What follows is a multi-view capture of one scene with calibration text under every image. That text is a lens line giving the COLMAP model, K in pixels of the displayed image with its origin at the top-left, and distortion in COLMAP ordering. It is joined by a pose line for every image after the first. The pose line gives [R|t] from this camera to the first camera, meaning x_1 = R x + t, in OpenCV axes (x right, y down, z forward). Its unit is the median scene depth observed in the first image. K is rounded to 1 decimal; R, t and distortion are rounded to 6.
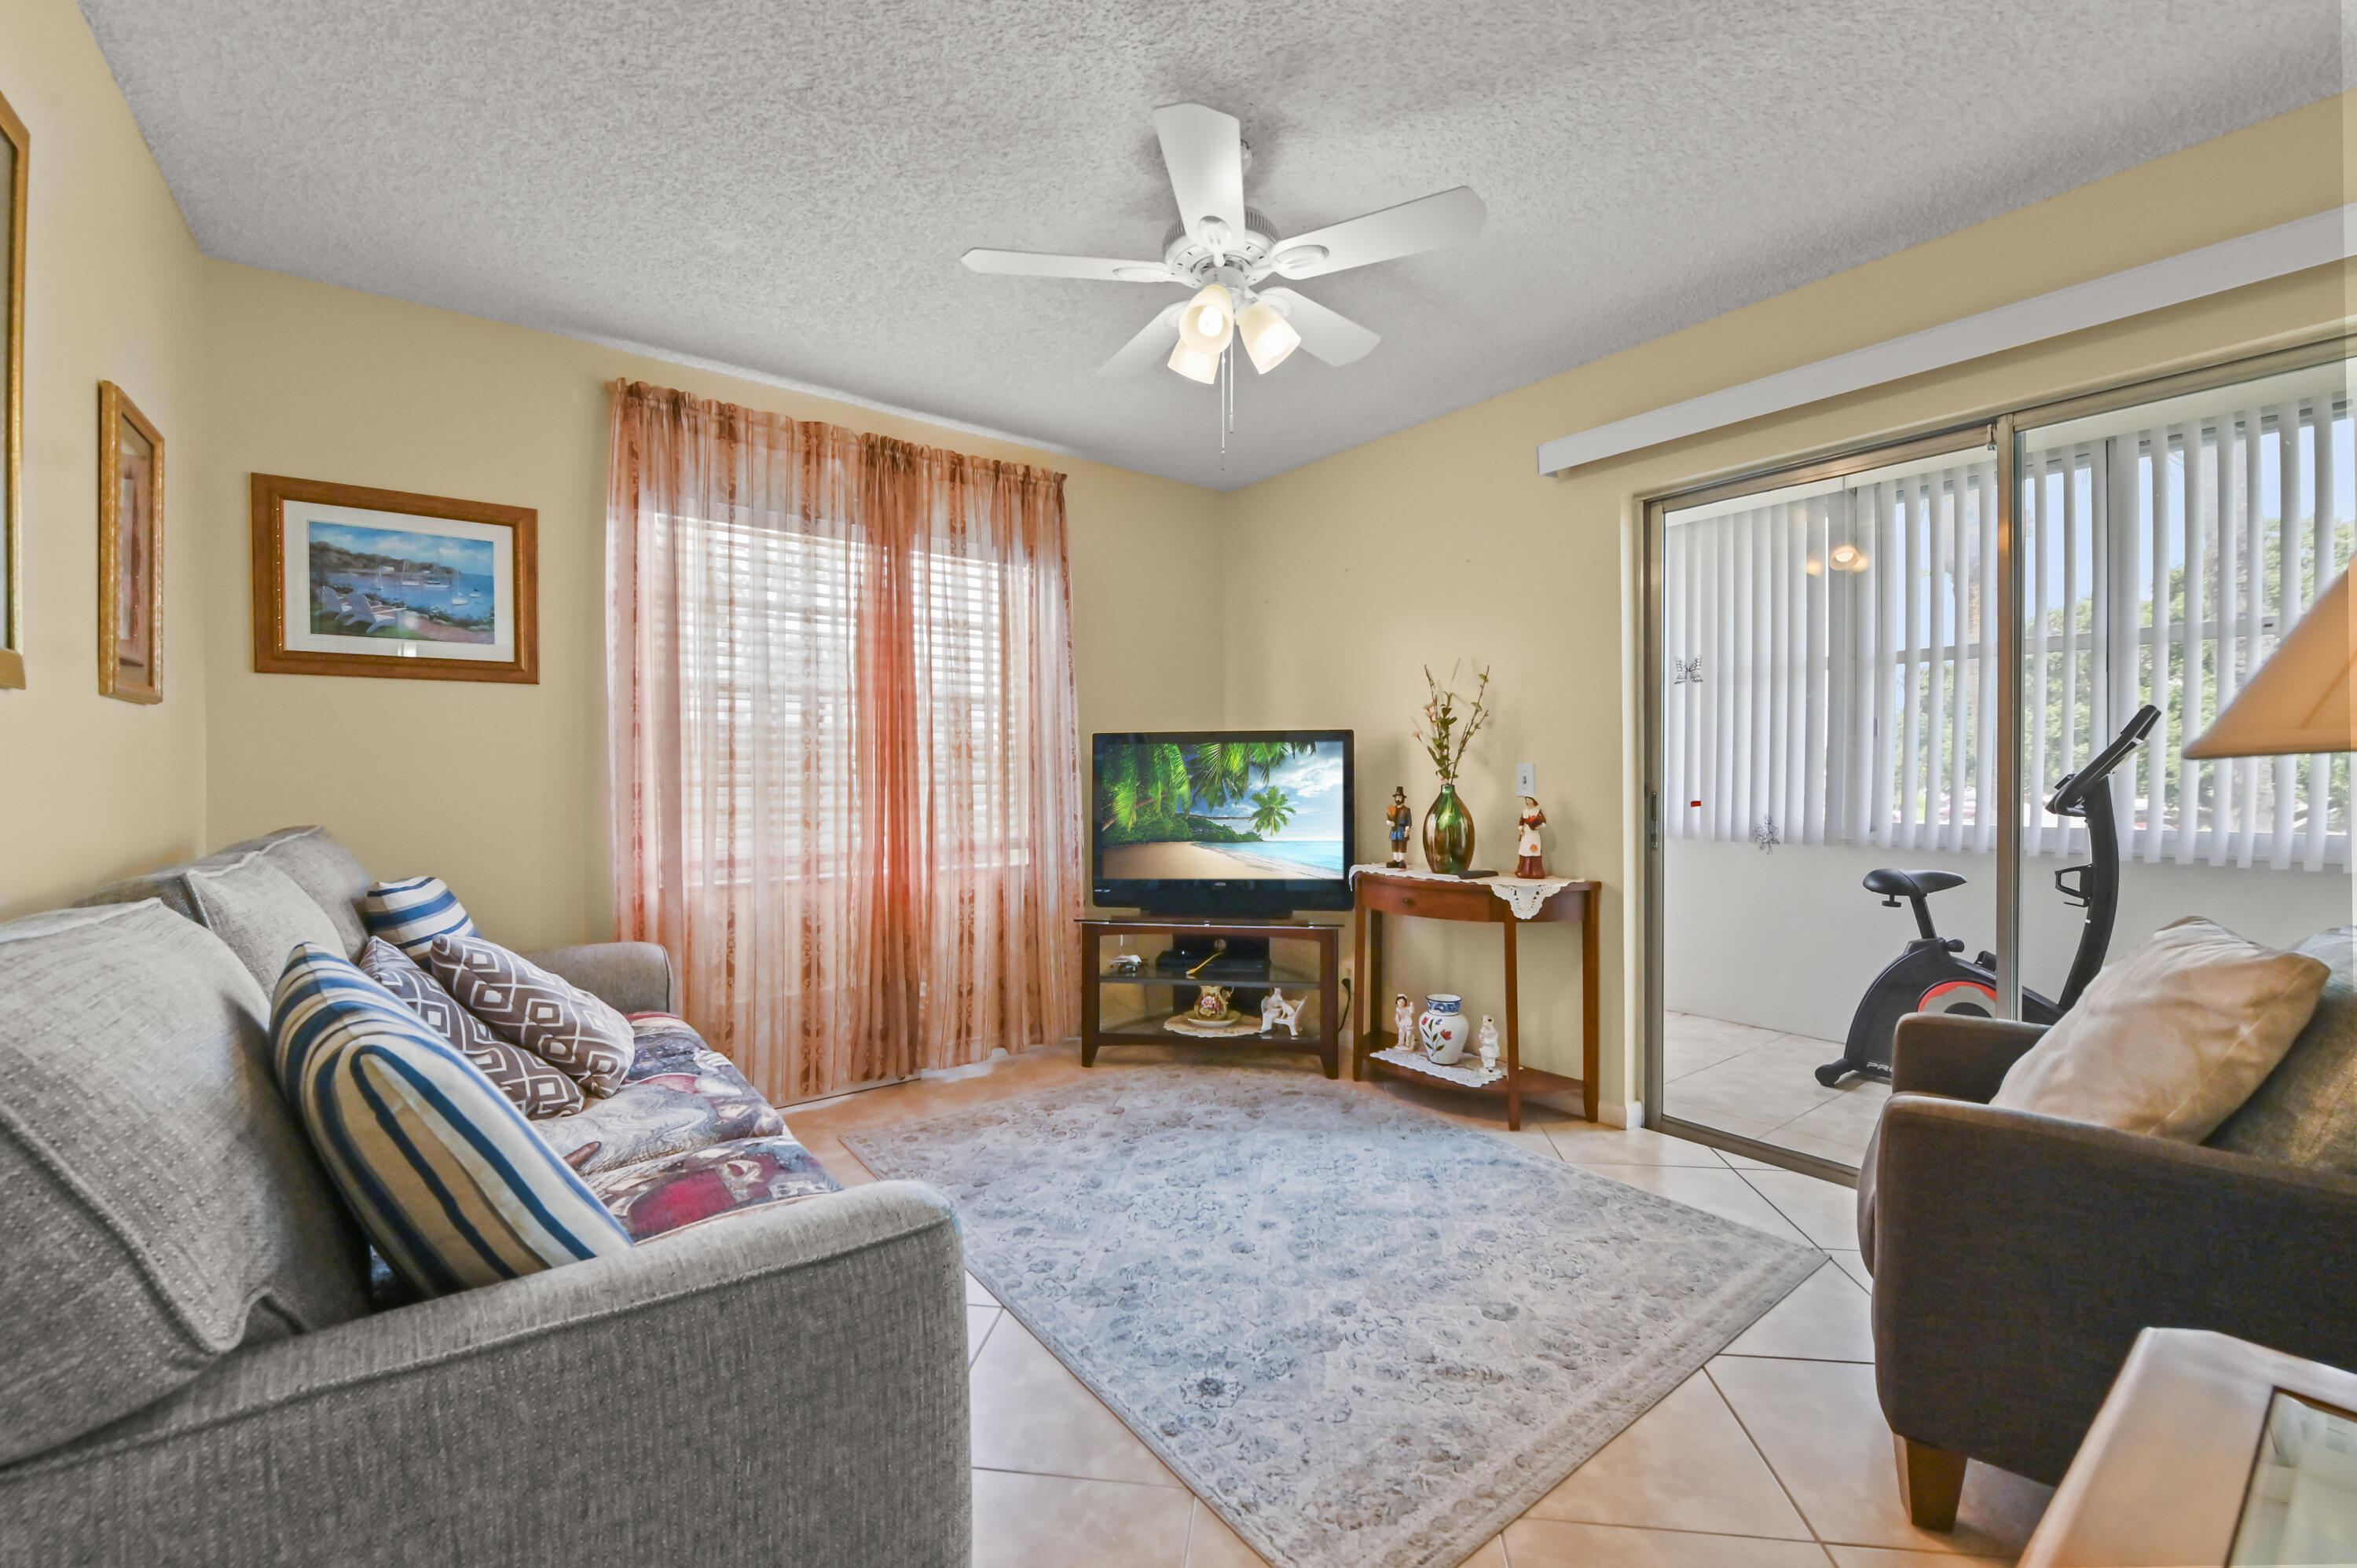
lens RADIAL K [[955.5, 0, 1178.5], [0, 955.5, 784.0], [0, 0, 1]] dist [-0.000628, 0.000032]
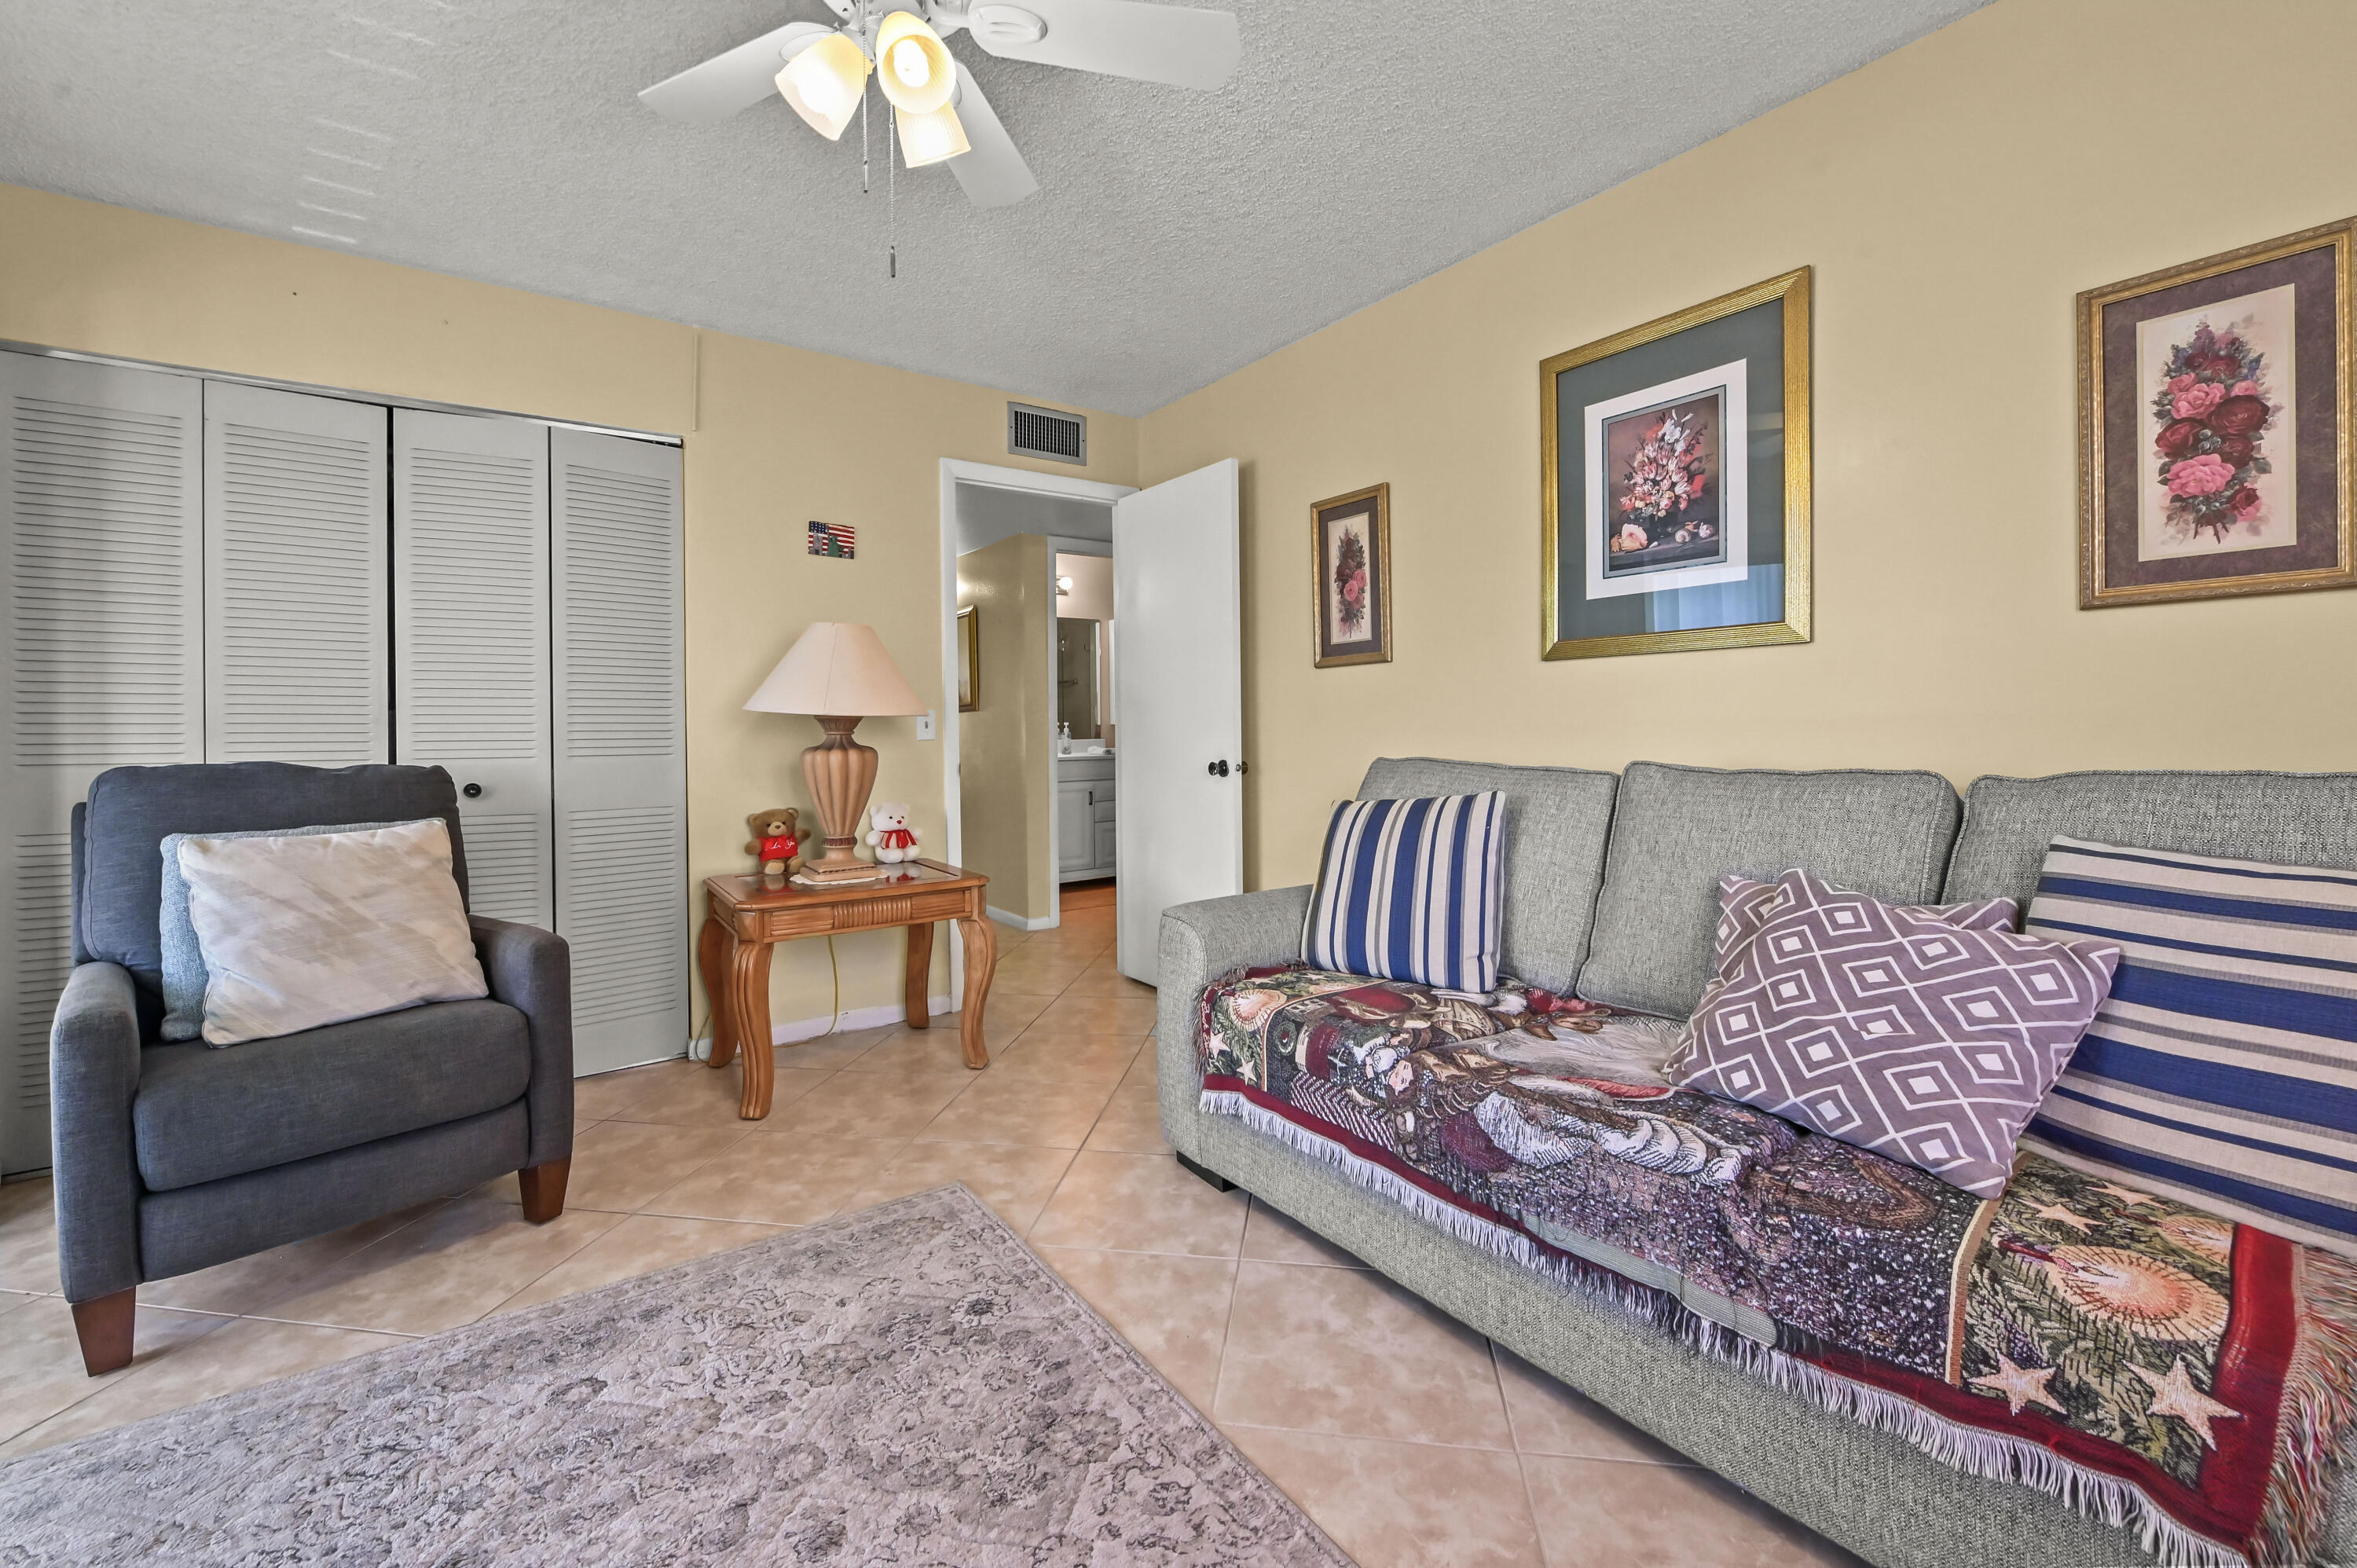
lens RADIAL K [[957.7, 0, 1185.2], [0, 957.7, 732.9], [0, 0, 1]] dist [-0.008026, -0.000133]
pose [[-0.999563, 0.016067, 0.024821, -0.135582], [0.016417, 0.999768, 0.013979, 0.003873], [-0.024591, 0.014380, -0.999594, 1.235065]]
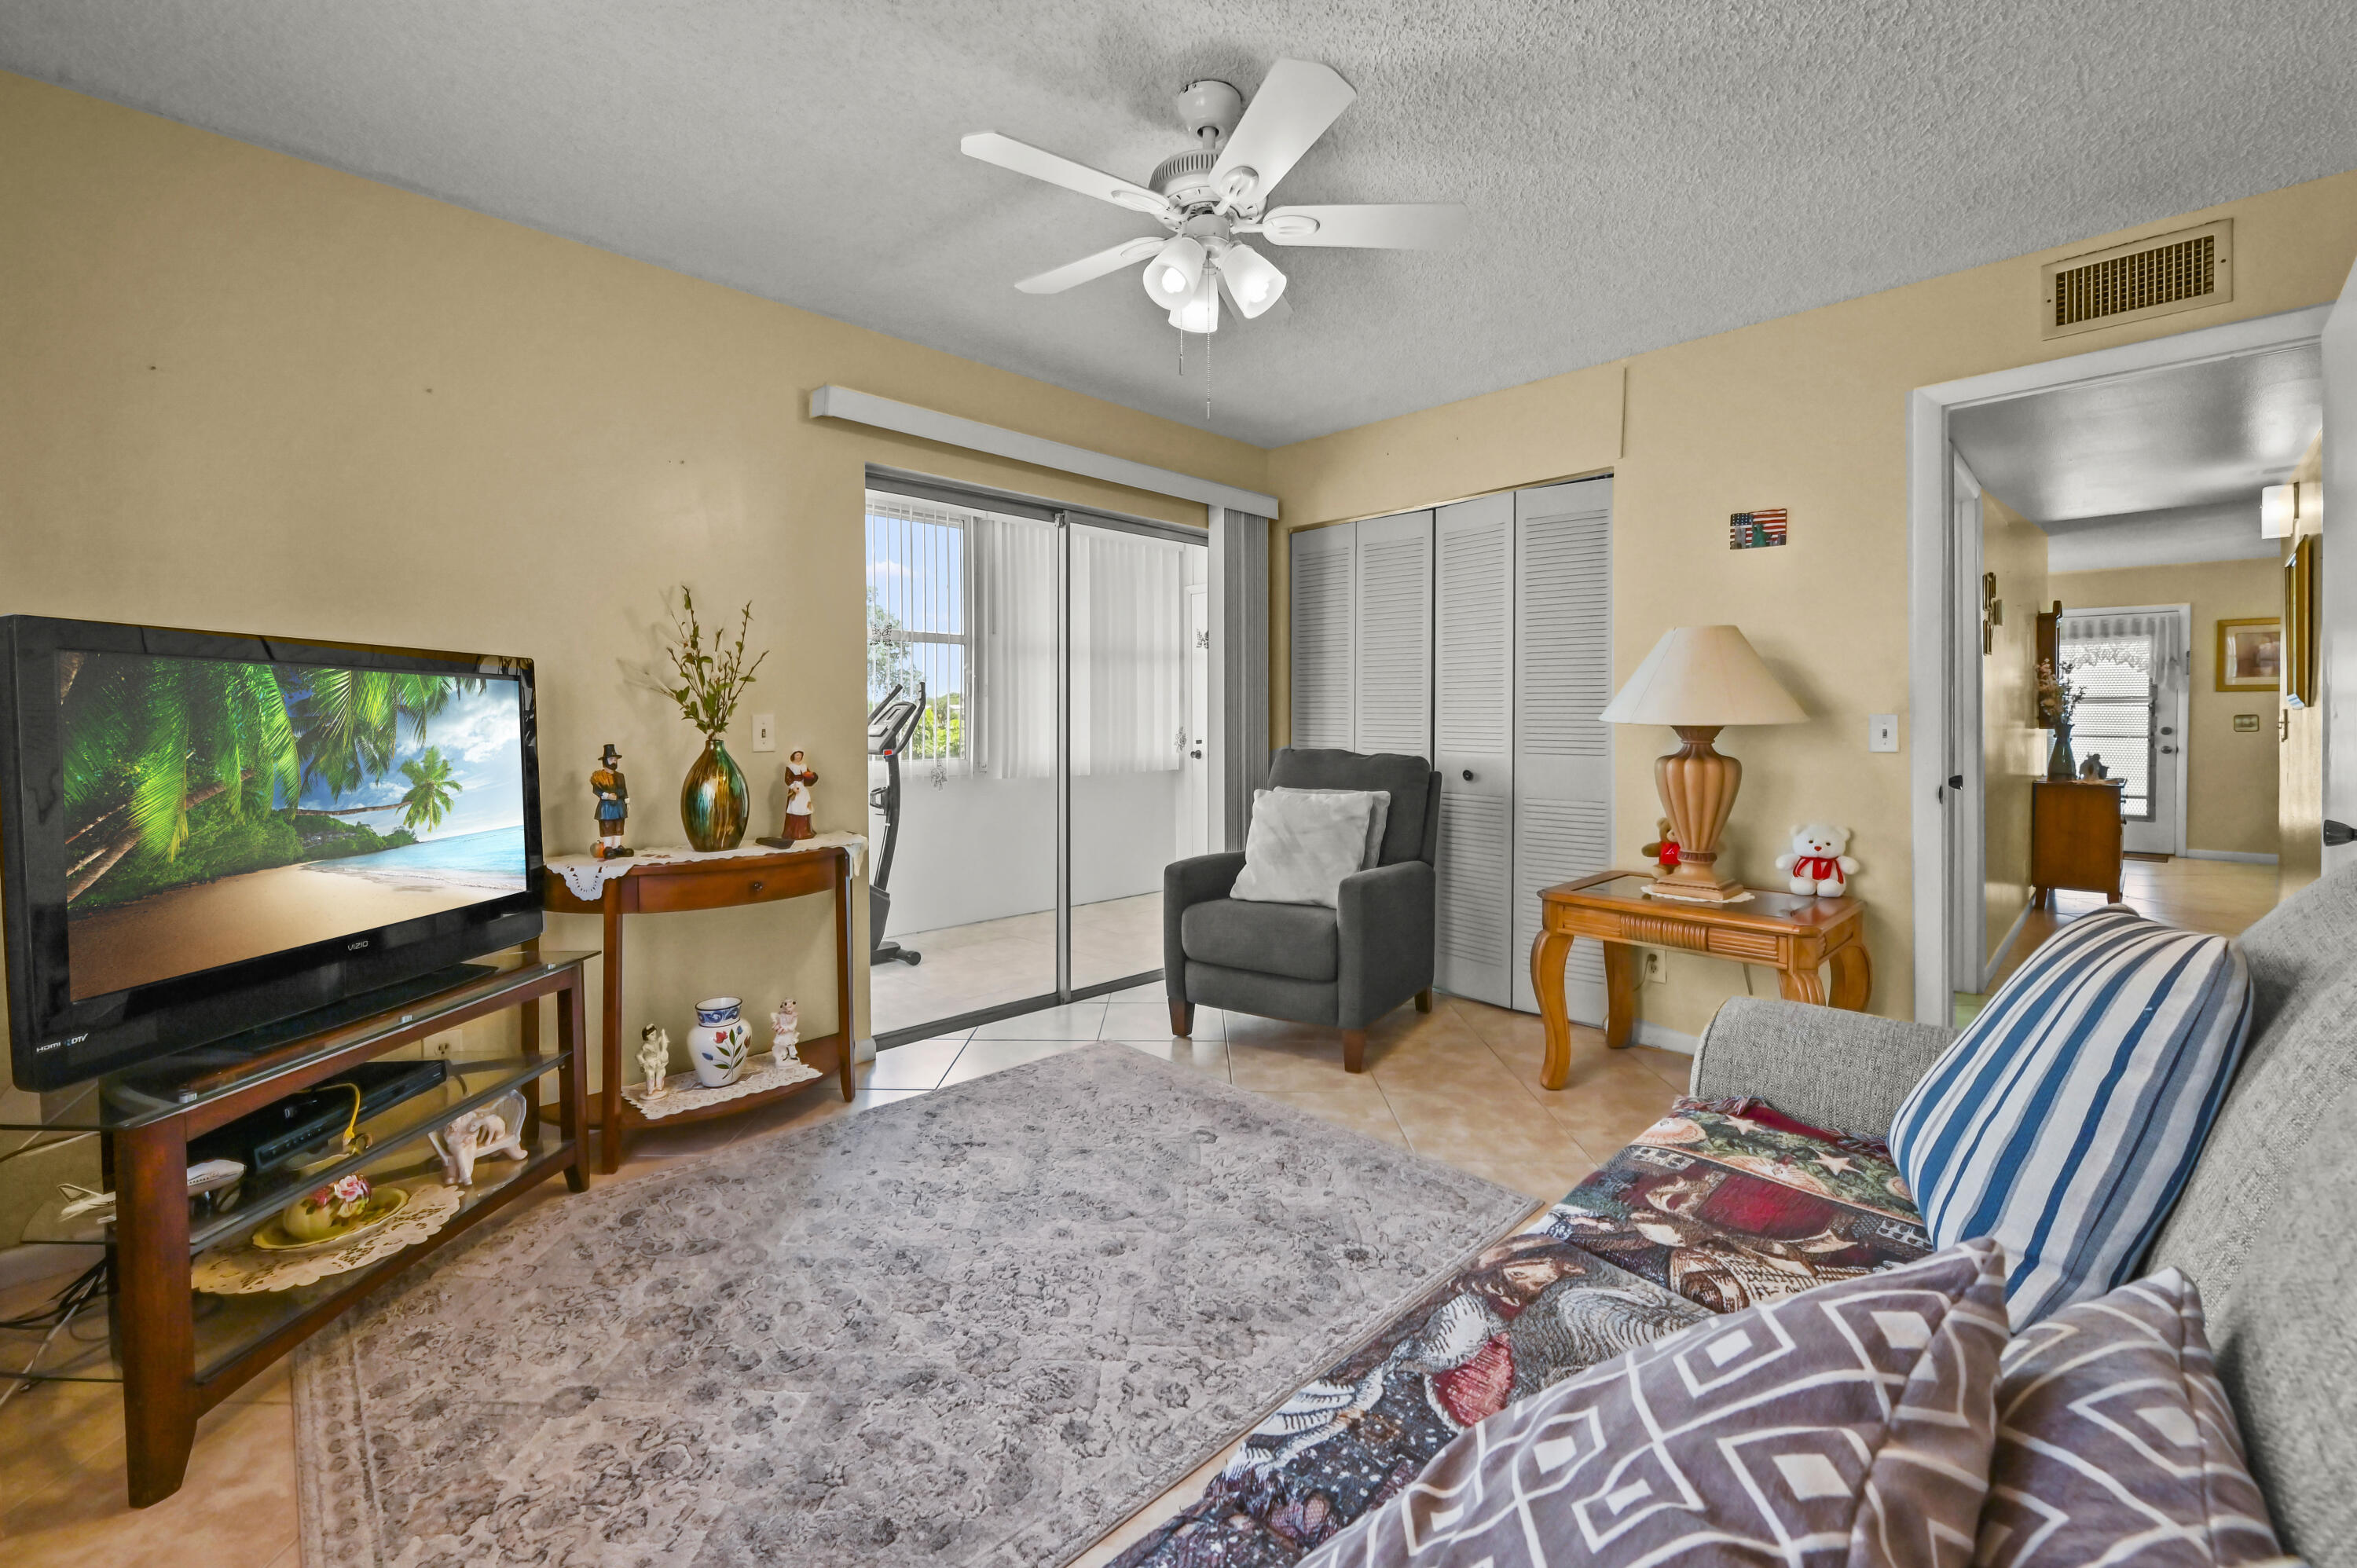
lens RADIAL K [[957.7, 0, 1185.2], [0, 957.7, 732.9], [0, 0, 1]] dist [-0.008026, -0.000133]
pose [[-0.127323, -0.007816, 0.991831, -0.671521], [0.008456, 0.999924, 0.008965, -0.010835], [-0.991825, 0.009528, -0.127247, 0.830747]]
